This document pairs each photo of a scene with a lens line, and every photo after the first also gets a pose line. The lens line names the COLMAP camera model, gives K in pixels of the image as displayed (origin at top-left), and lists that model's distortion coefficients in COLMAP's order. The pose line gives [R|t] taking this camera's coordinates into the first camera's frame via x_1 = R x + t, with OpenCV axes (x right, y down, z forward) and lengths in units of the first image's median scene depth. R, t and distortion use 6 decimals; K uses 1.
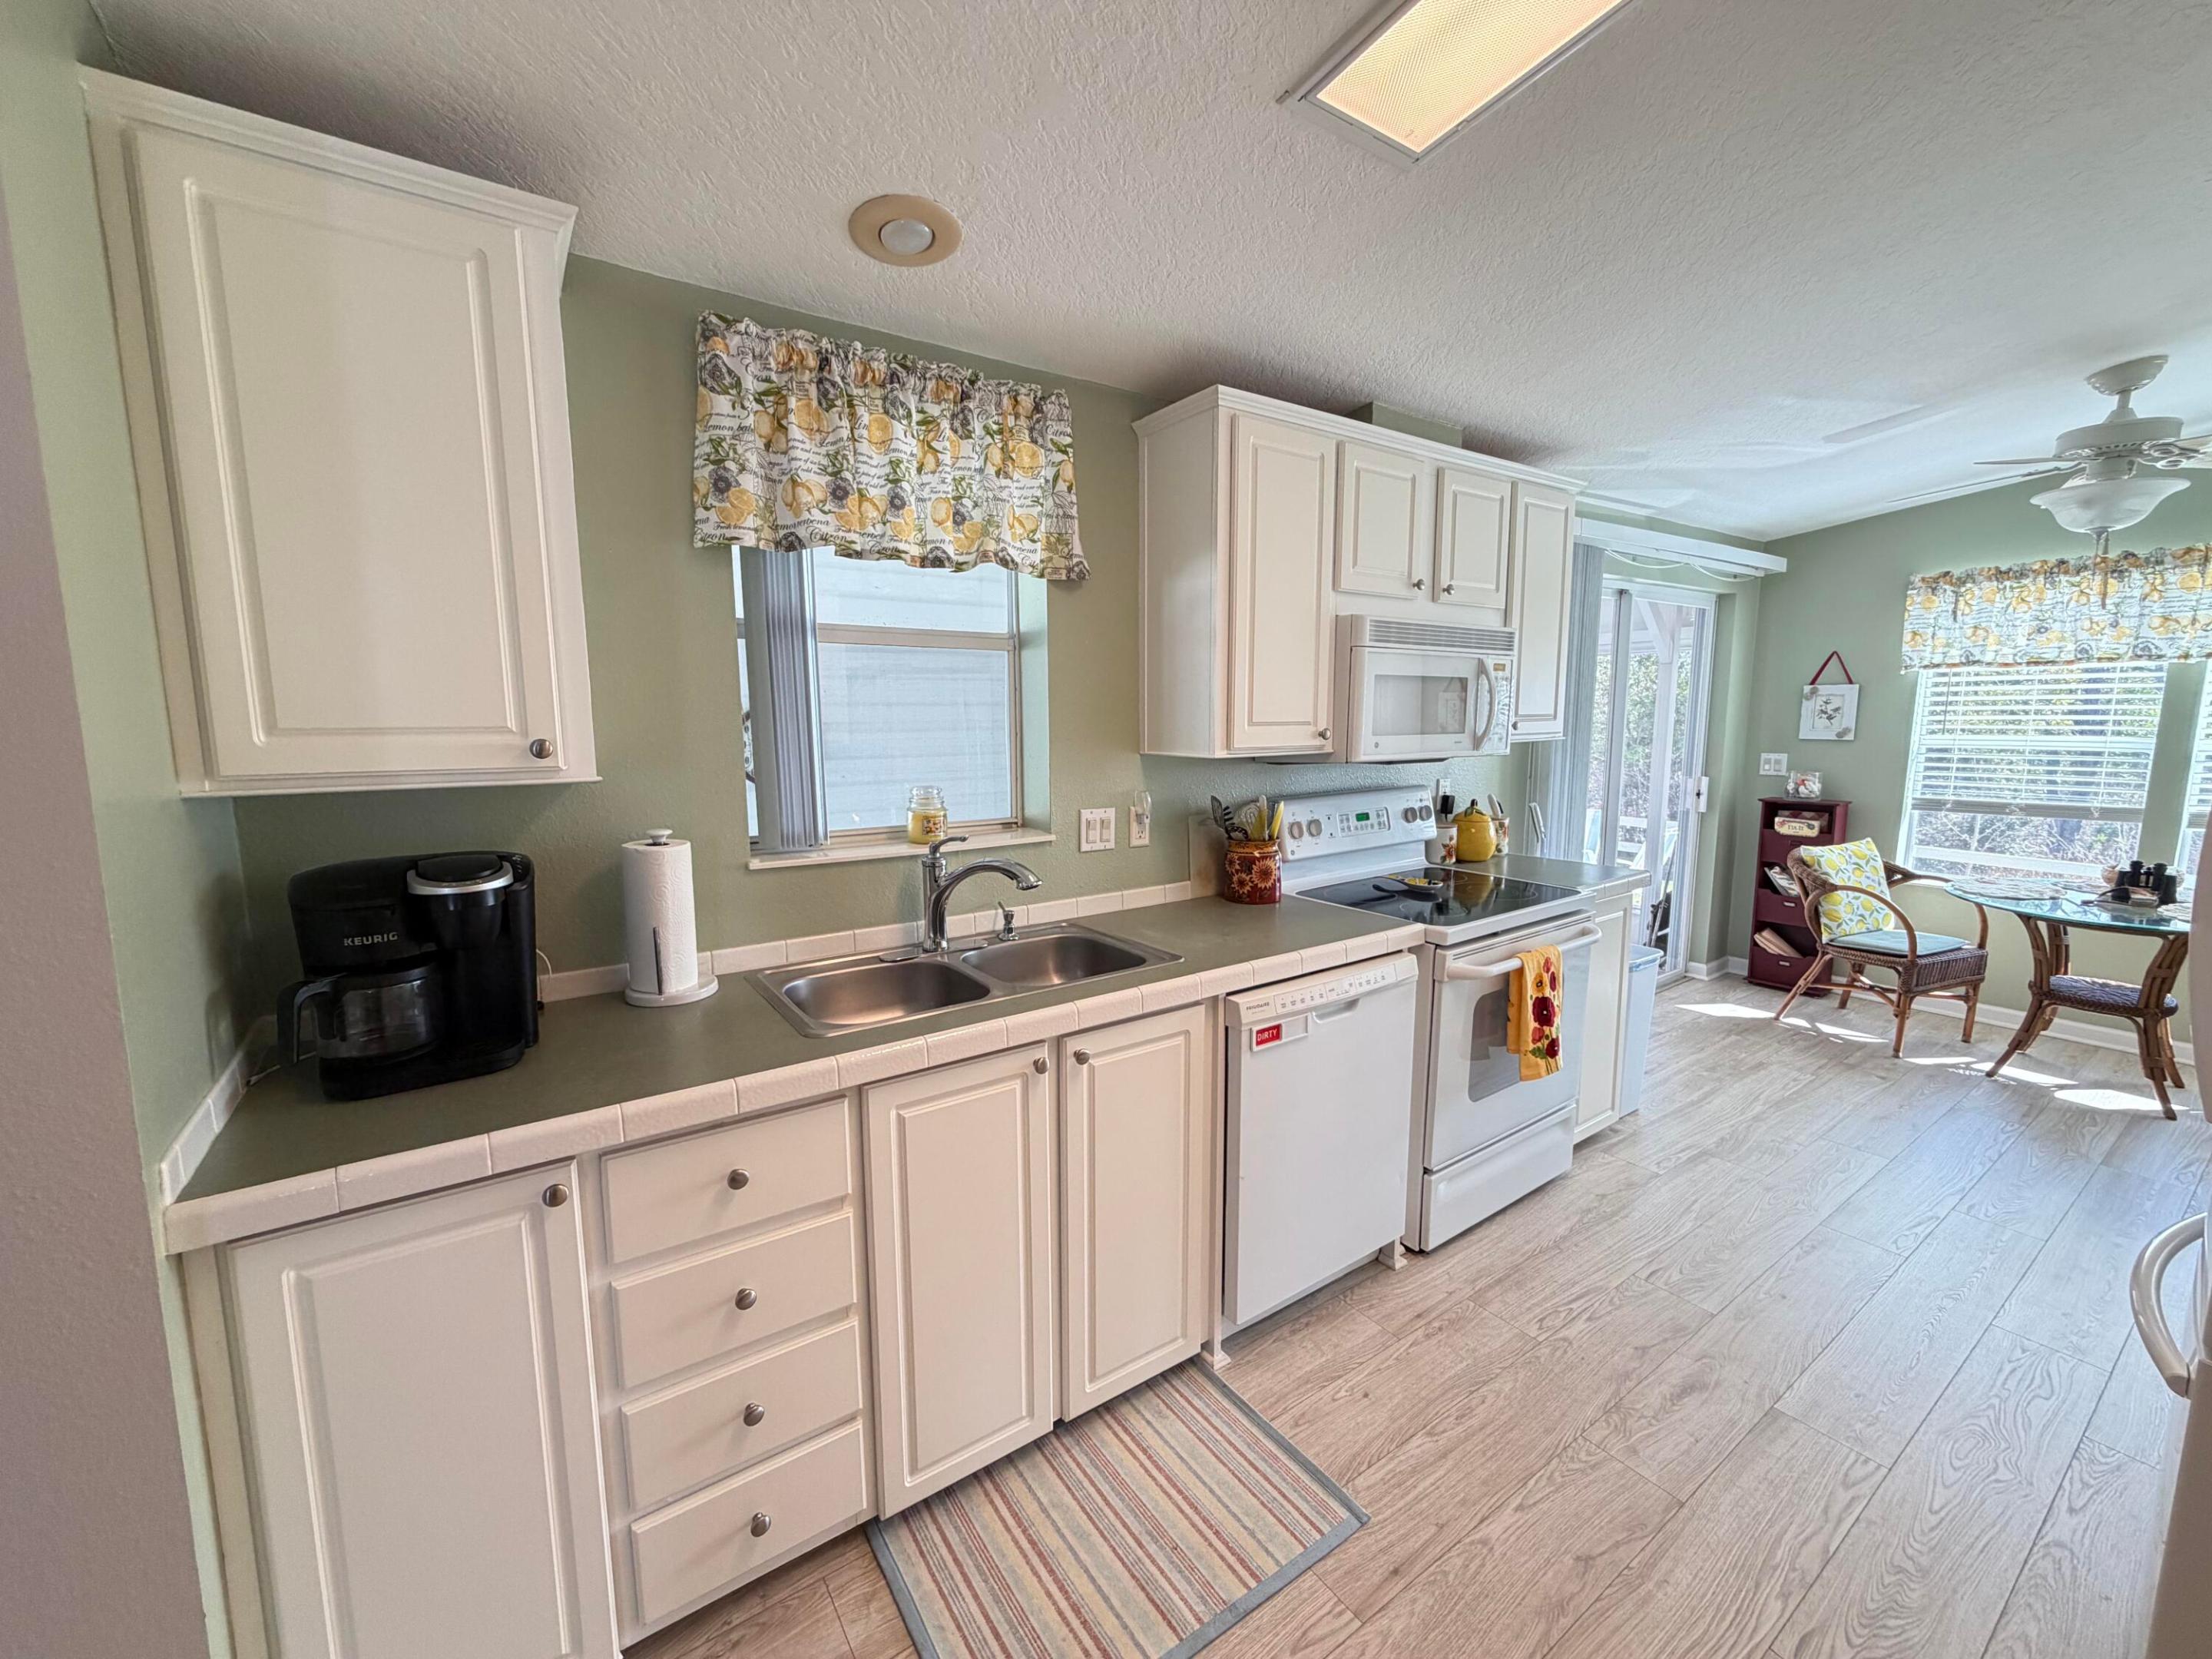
lens RADIAL K [[844.5, 0, 1113.8], [0, 844.5, 823.2], [0, 0, 1]] dist [-0.000956, 0.000046]
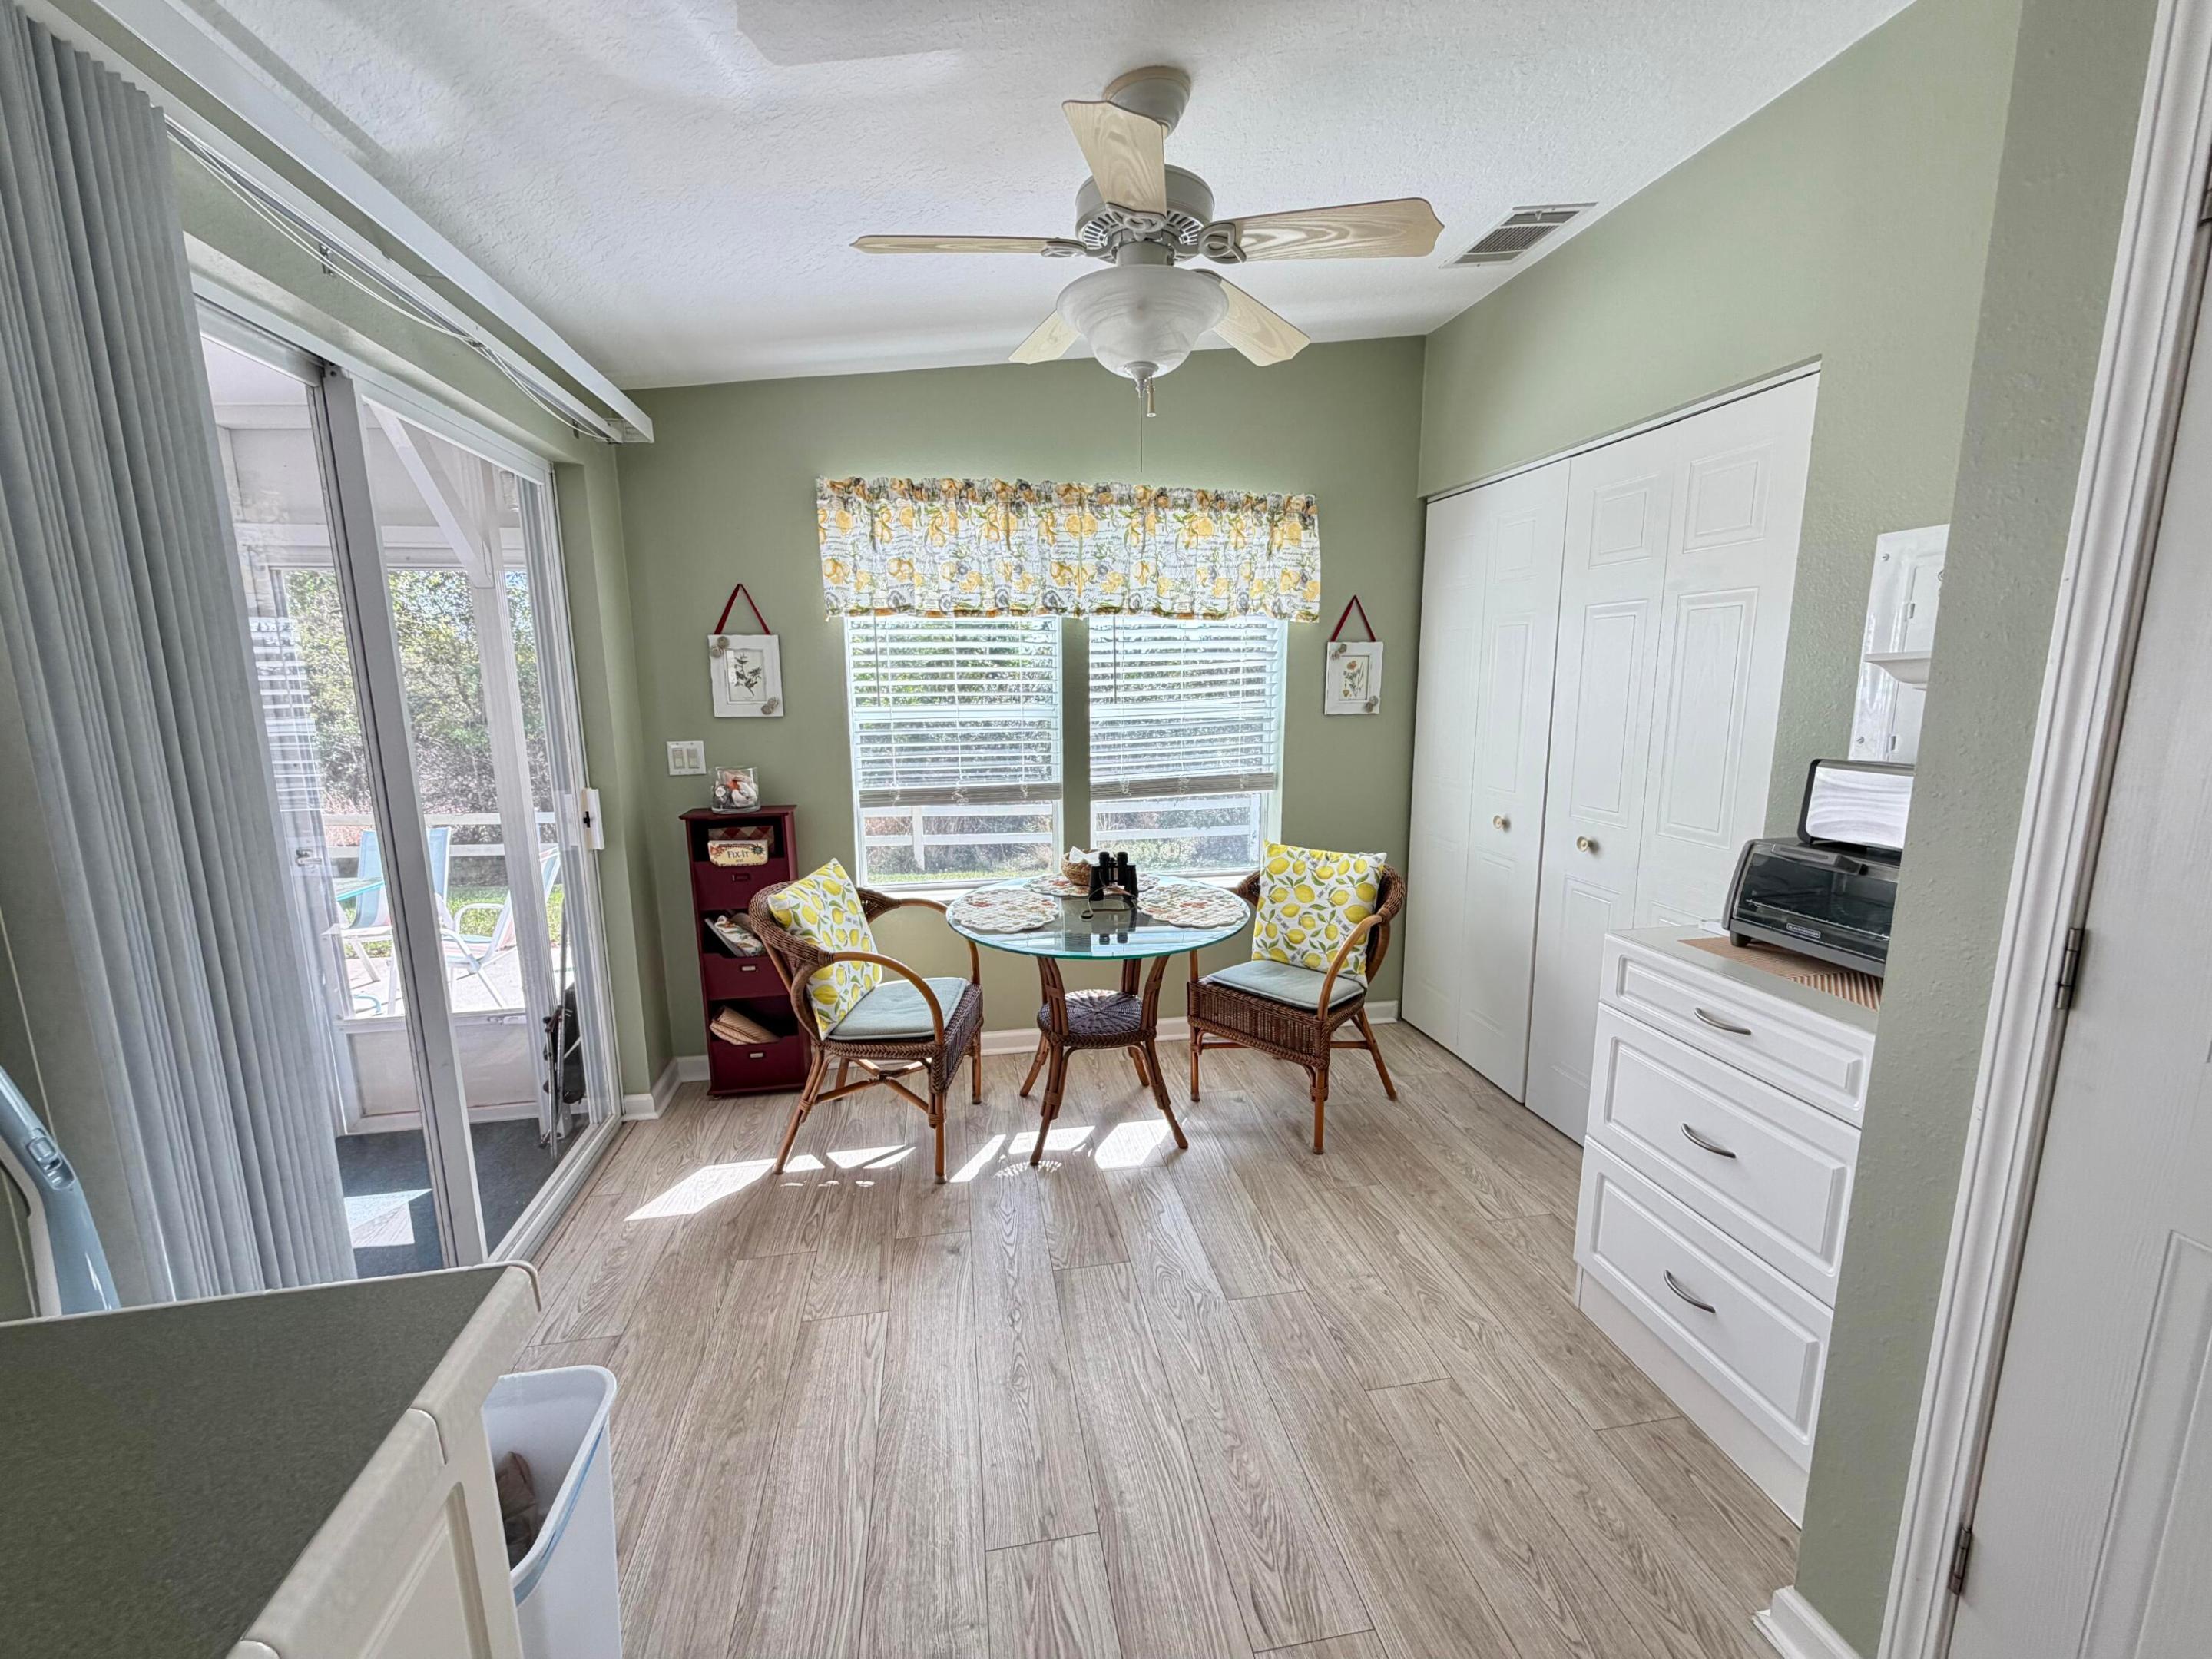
lens RADIAL K [[844.5, 0, 1086.9], [0, 844.5, 828.9], [0, 0, 1]] dist [-0.000956, 0.000046]
pose [[0.398428, -0.154775, 0.904046, 0.360793], [0.123294, 0.985751, 0.114425, -0.060610], [-0.908875, 0.065873, 0.411834, 0.532233]]
